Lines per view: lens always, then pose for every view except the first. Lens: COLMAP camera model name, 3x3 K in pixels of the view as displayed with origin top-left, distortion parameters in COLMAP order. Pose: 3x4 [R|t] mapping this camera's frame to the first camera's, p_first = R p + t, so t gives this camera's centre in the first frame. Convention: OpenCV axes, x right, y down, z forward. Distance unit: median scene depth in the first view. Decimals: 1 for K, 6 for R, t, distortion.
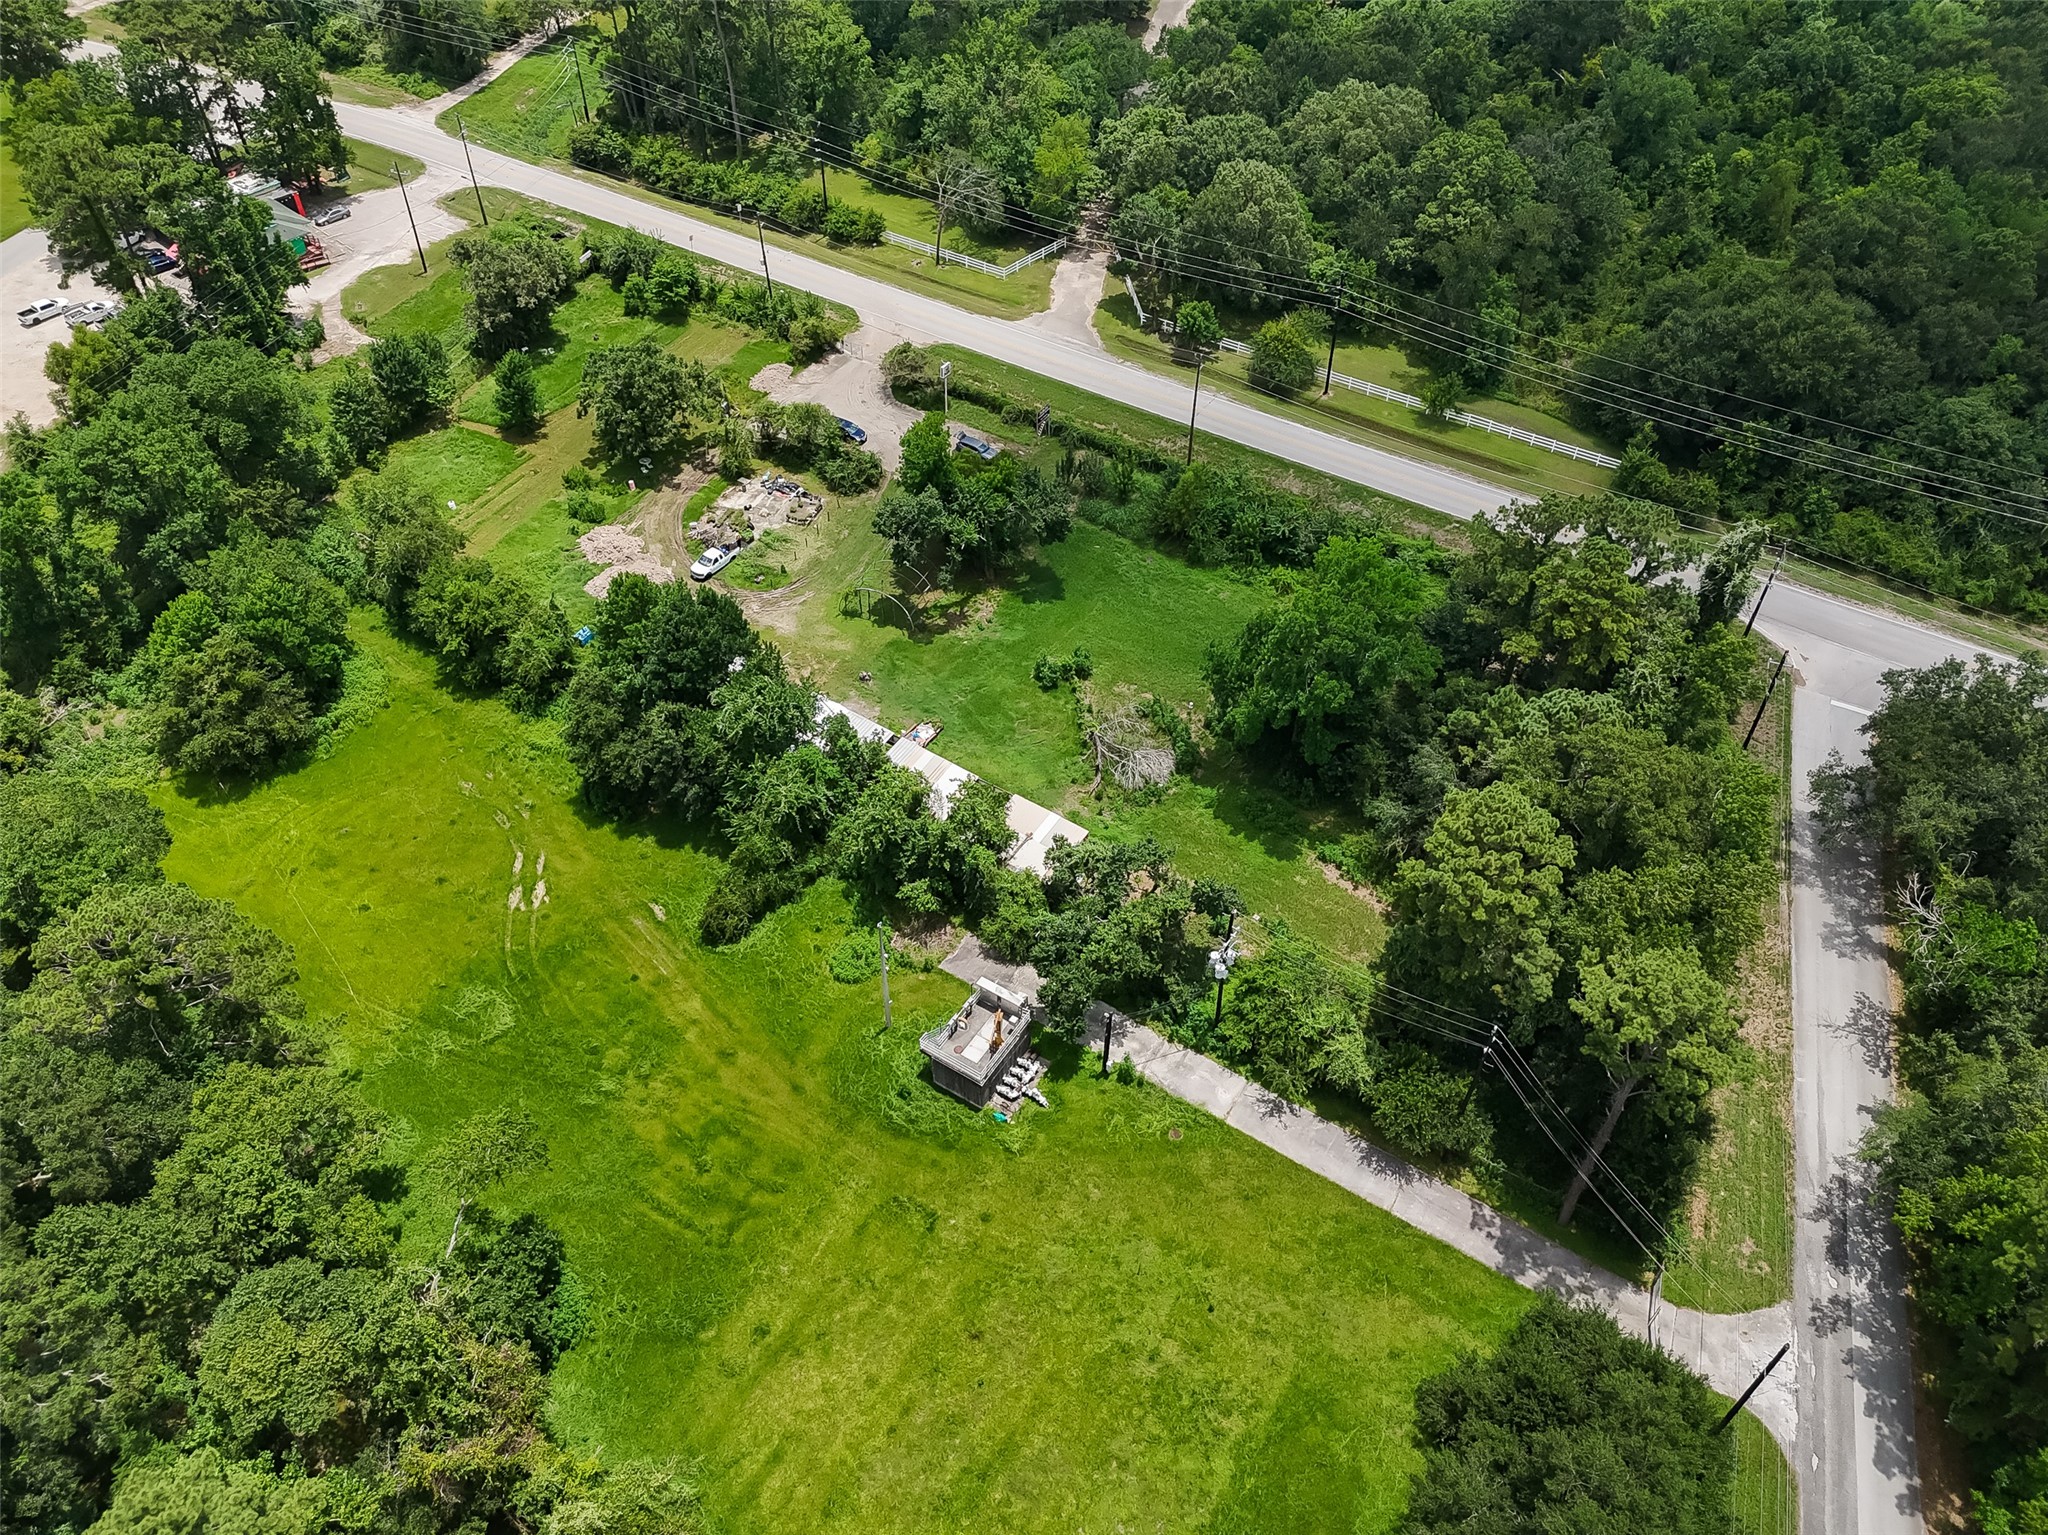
lens RADIAL K [[1505.2, 0, 1023.7], [0, 1505.2, 780.0], [0, 0, 1]] dist [0.075521, -0.068572]
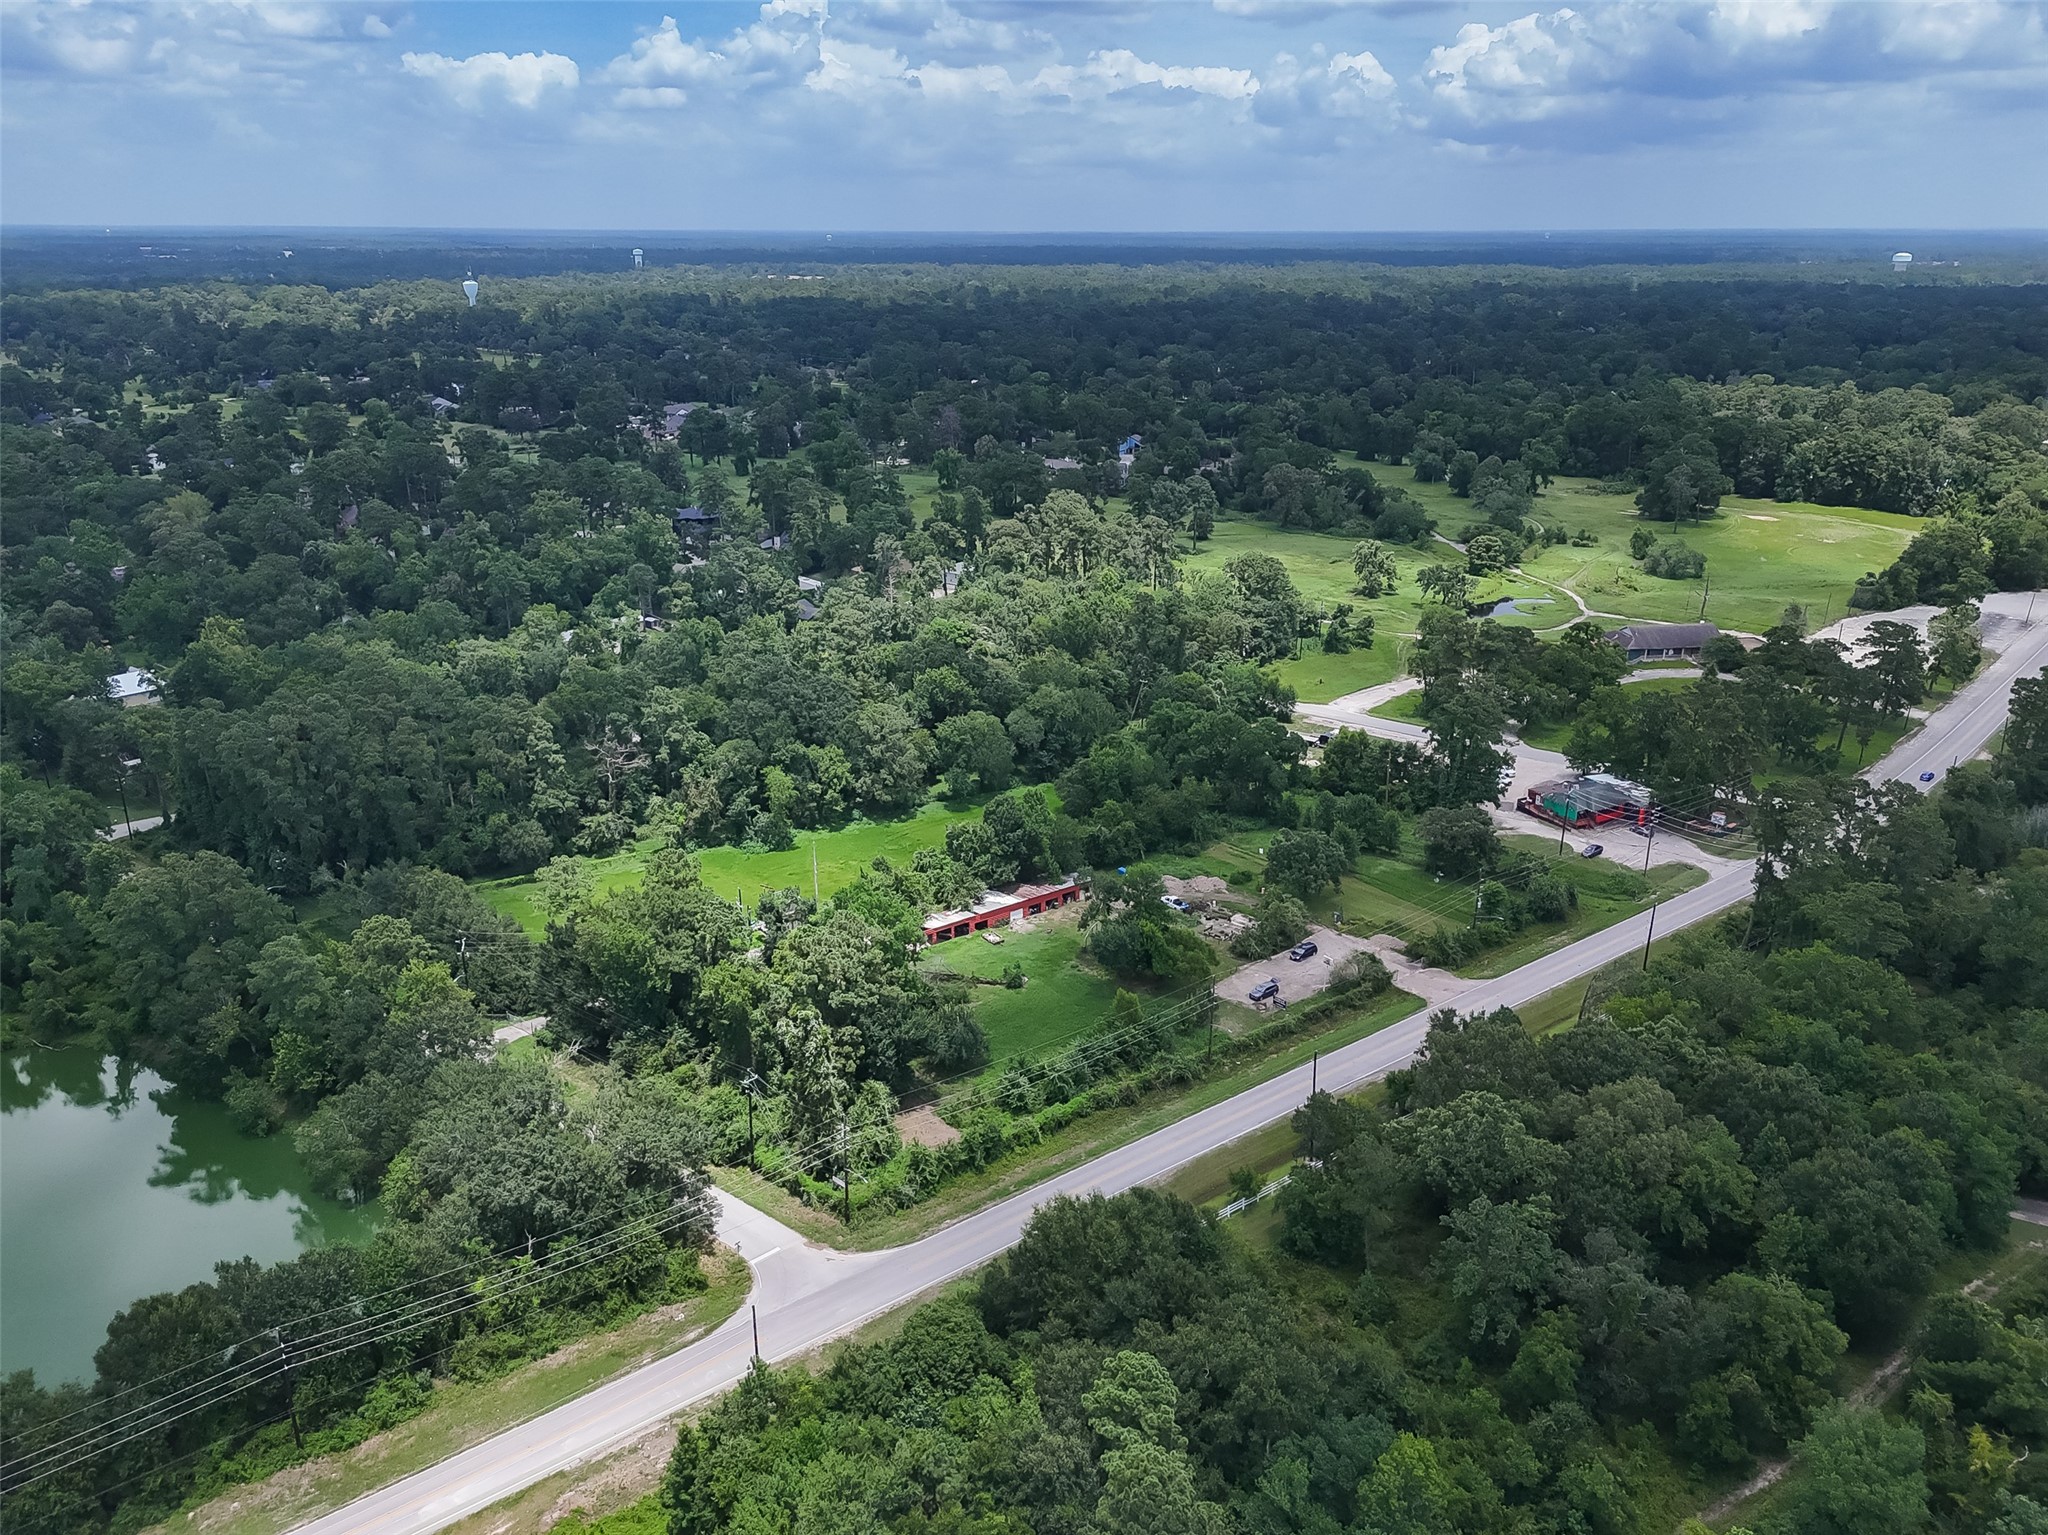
lens RADIAL K [[1505.2, 0, 1021.8], [0, 1505.2, 774.9], [0, 0, 1]] dist [0.075521, -0.068572]
pose [[-0.319812, 0.325607, -0.889775, 1.235475], [-0.673831, 0.582030, 0.455185, -0.835402], [0.666087, 0.745132, 0.033263, 0.685132]]
